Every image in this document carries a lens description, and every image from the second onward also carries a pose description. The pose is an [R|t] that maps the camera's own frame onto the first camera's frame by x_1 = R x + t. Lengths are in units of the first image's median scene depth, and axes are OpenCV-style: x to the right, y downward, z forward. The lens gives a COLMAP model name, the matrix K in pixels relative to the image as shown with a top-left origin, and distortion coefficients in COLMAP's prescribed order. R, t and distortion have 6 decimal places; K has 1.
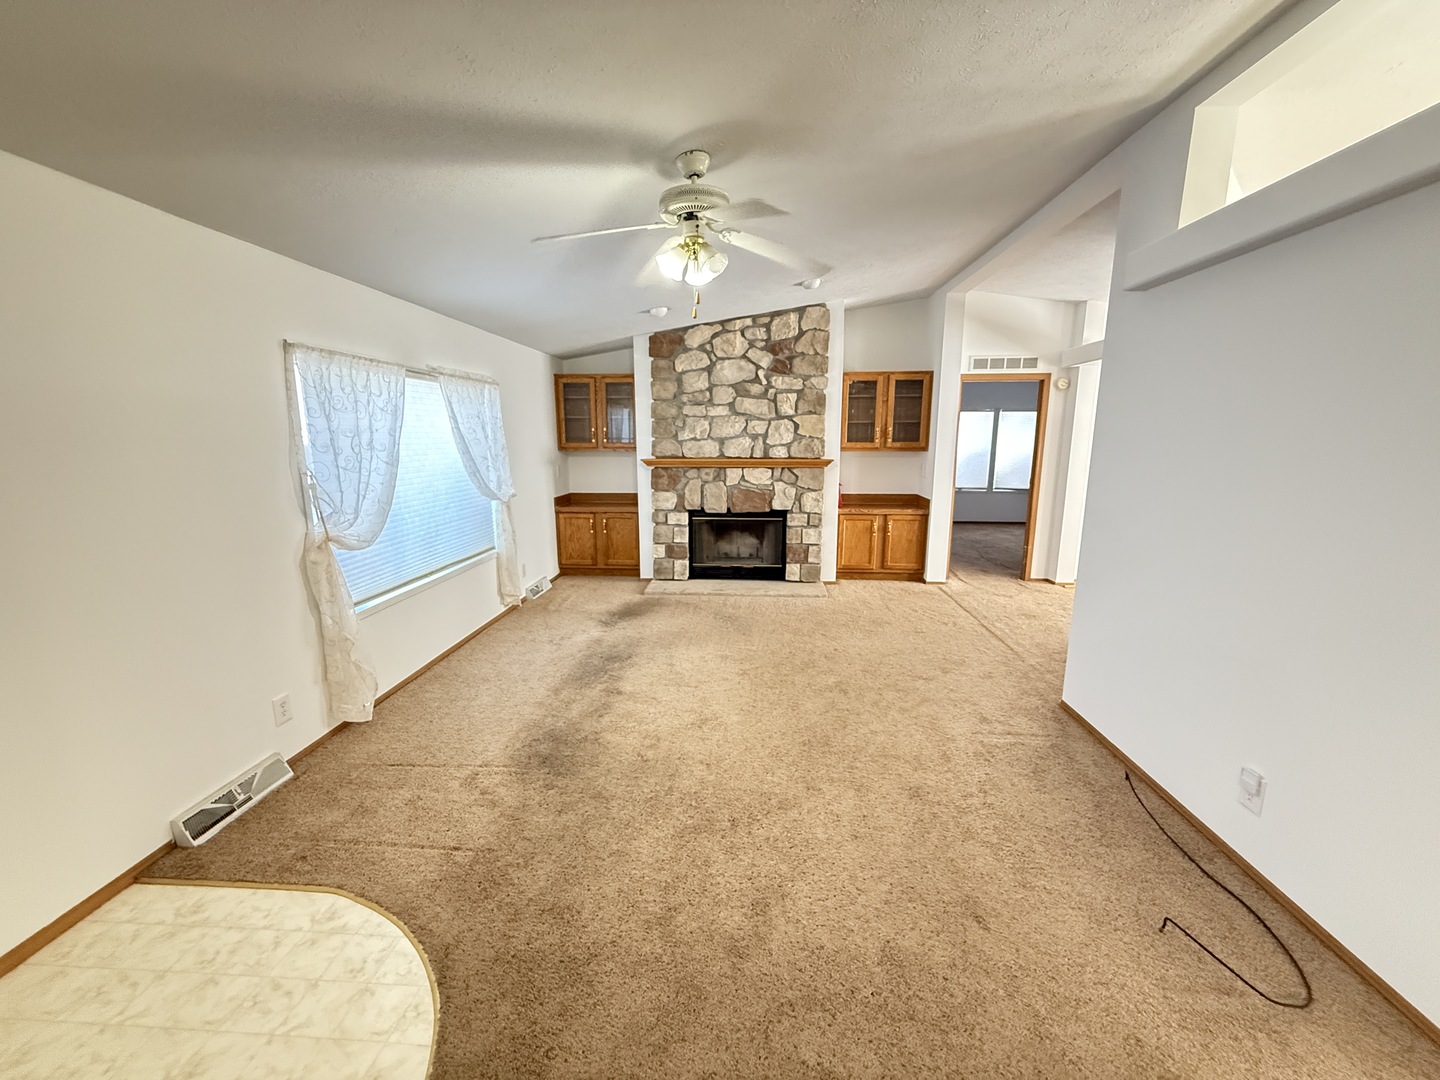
lens RADIAL K [[572.1, 0, 712.7], [0, 572.1, 542.3], [0, 0, 1]] dist [-0.000129, -0.000307]
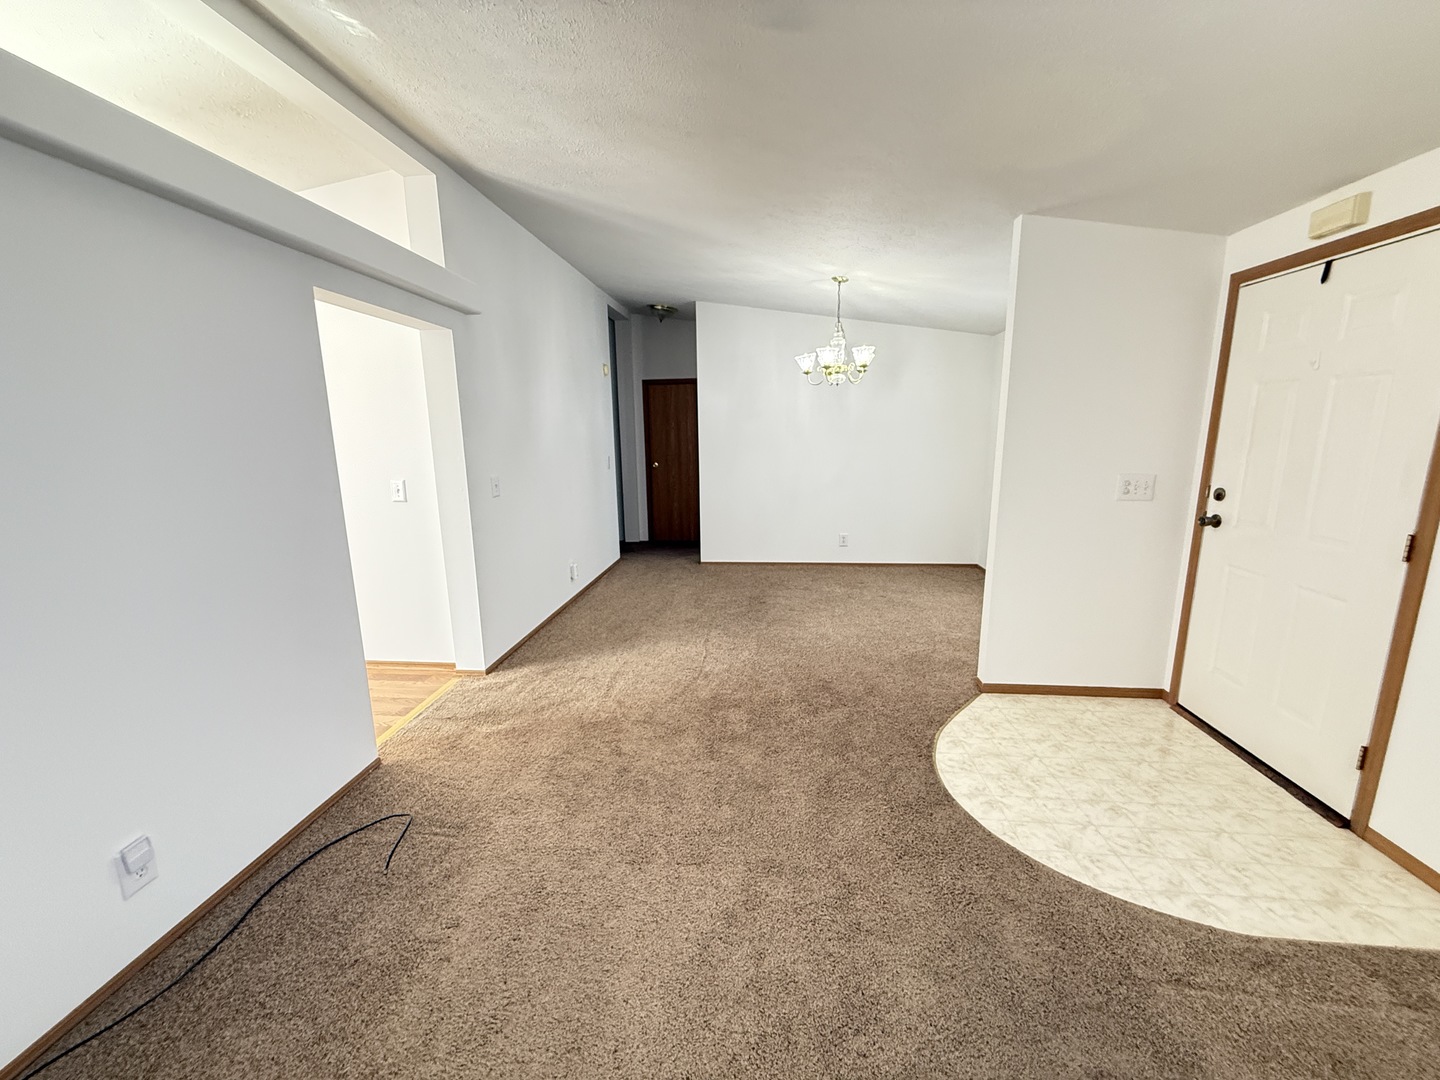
lens RADIAL K [[572.1, 0, 722.5], [0, 572.1, 540.7], [0, 0, 1]] dist [-0.000129, -0.000307]
pose [[-0.999500, 0.012953, 0.028837, 0.032945], [0.022587, 0.930813, 0.364796, -0.093634], [-0.022116, 0.365265, -0.930641, 0.544480]]
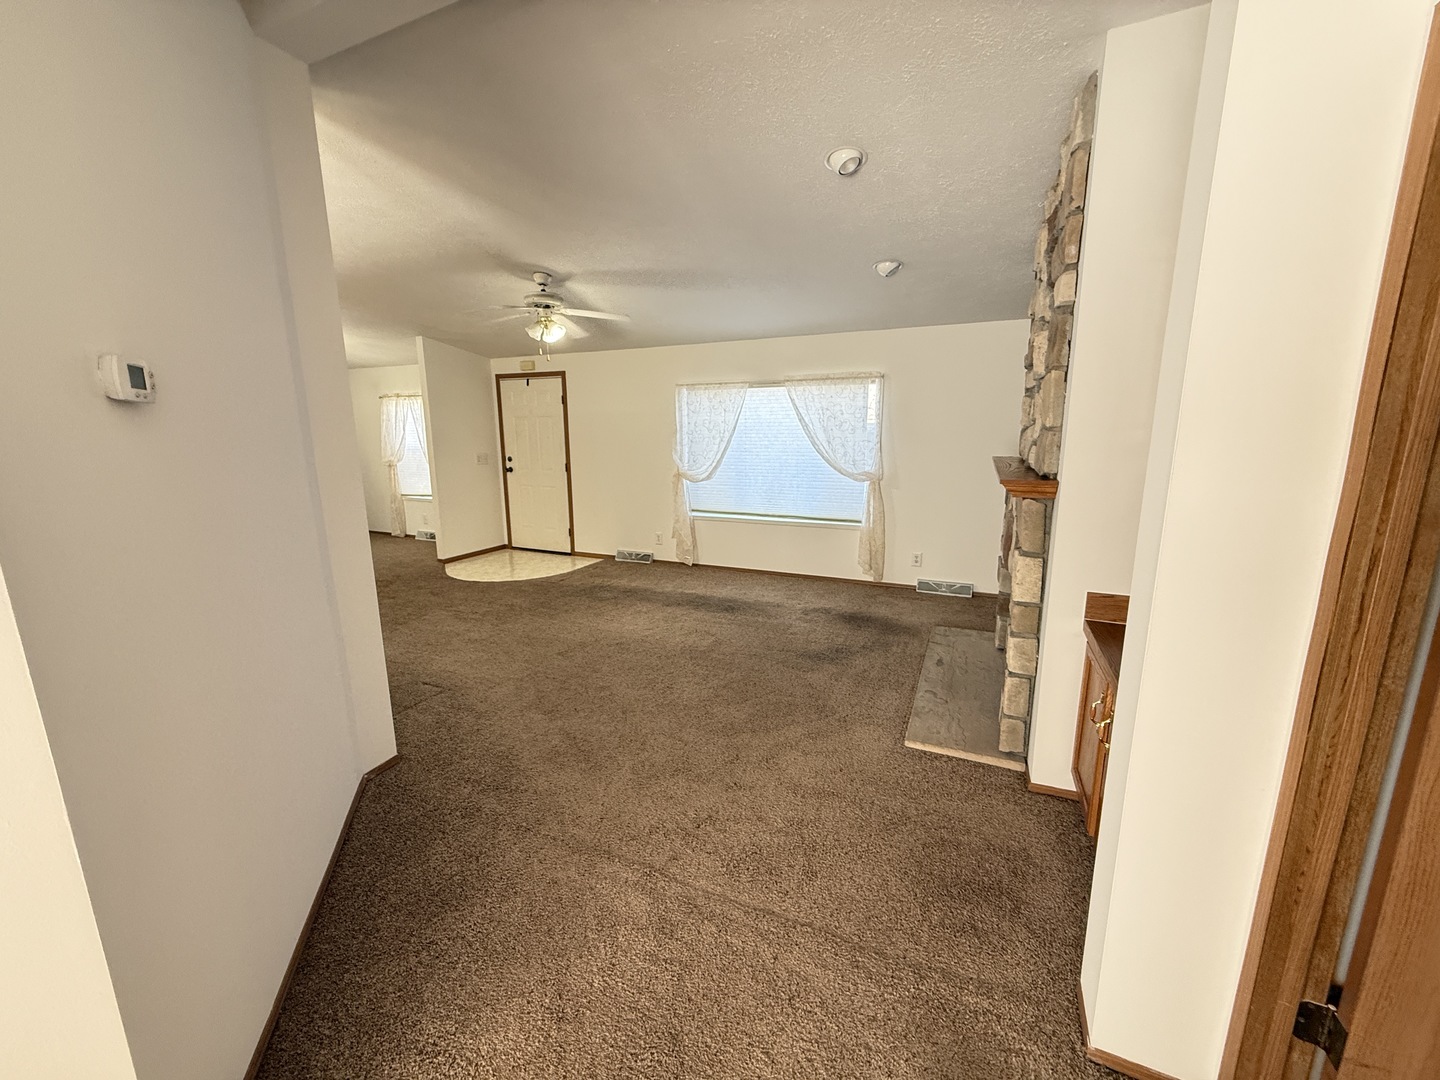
lens RADIAL K [[572.1, 0, 714.1], [0, 572.1, 544.0], [0, 0, 1]] dist [-0.000129, -0.000307]
pose [[-0.348891, 0.192519, -0.917176, 0.645735], [-0.161902, 0.951576, 0.261327, -0.165759], [0.923072, 0.239667, -0.300827, 0.899267]]
